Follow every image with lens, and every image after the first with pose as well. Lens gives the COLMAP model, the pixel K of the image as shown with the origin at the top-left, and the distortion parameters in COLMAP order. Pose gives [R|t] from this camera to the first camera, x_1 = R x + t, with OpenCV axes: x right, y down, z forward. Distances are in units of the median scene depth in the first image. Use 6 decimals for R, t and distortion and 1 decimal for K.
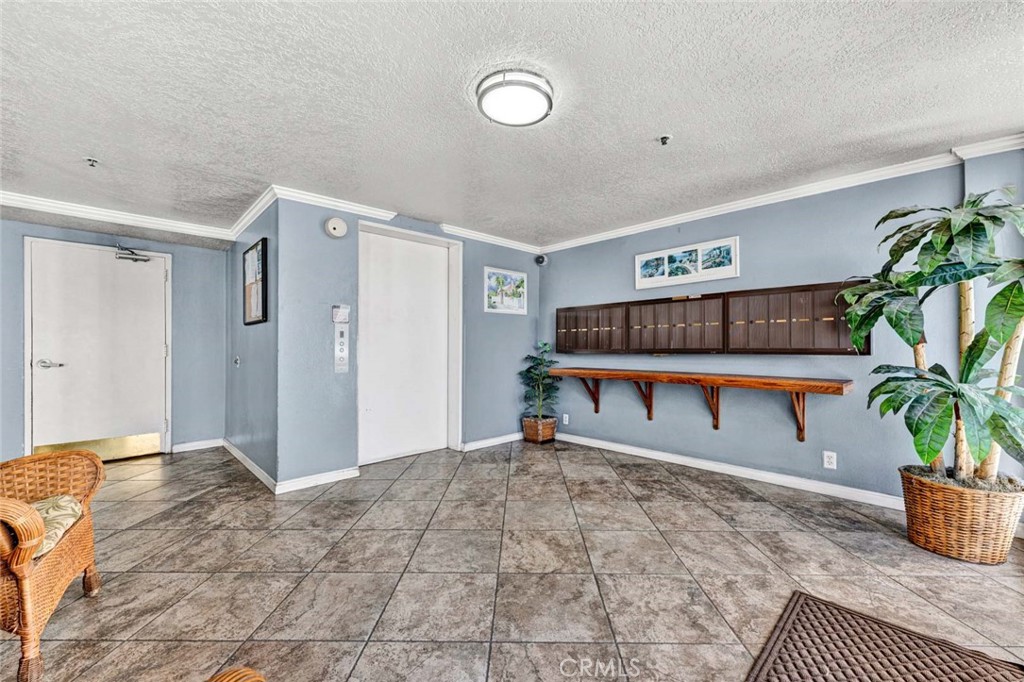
lens RADIAL K [[417.6, 0, 524.7], [0, 417.6, 343.4], [0, 0, 1]] dist [-0.001176, -0.000323]
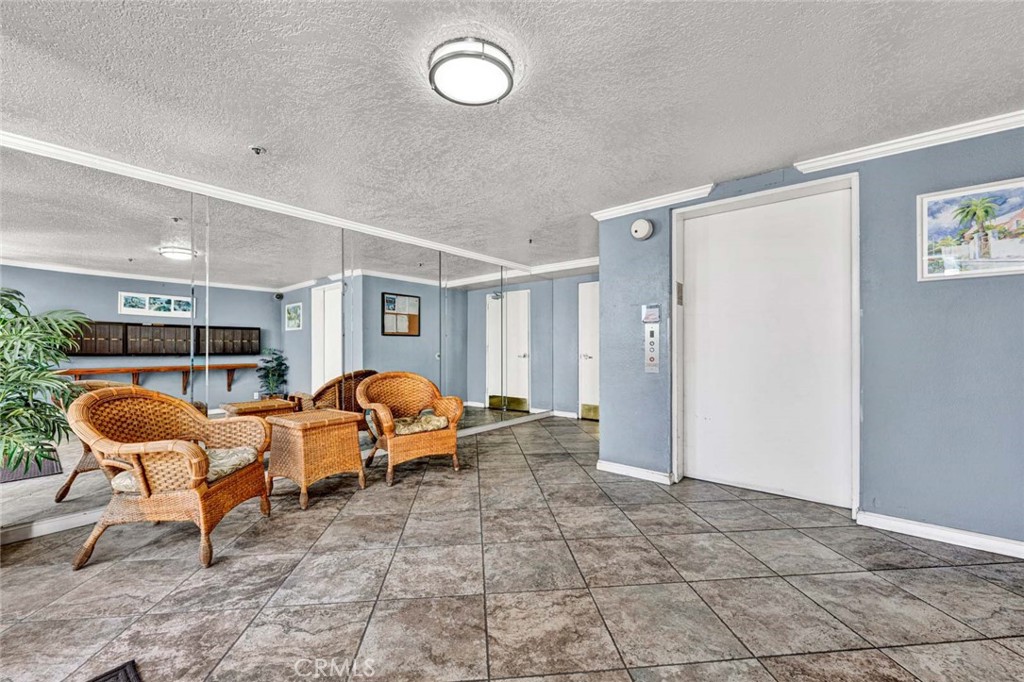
lens RADIAL K [[417.6, 0, 524.7], [0, 417.6, 343.4], [0, 0, 1]] dist [-0.001176, -0.000323]
pose [[0.085915, -0.003929, -0.996295, 0.524021], [0.007854, 0.999964, -0.003266, 0.001149], [0.996271, -0.007544, 0.085943, 0.616278]]
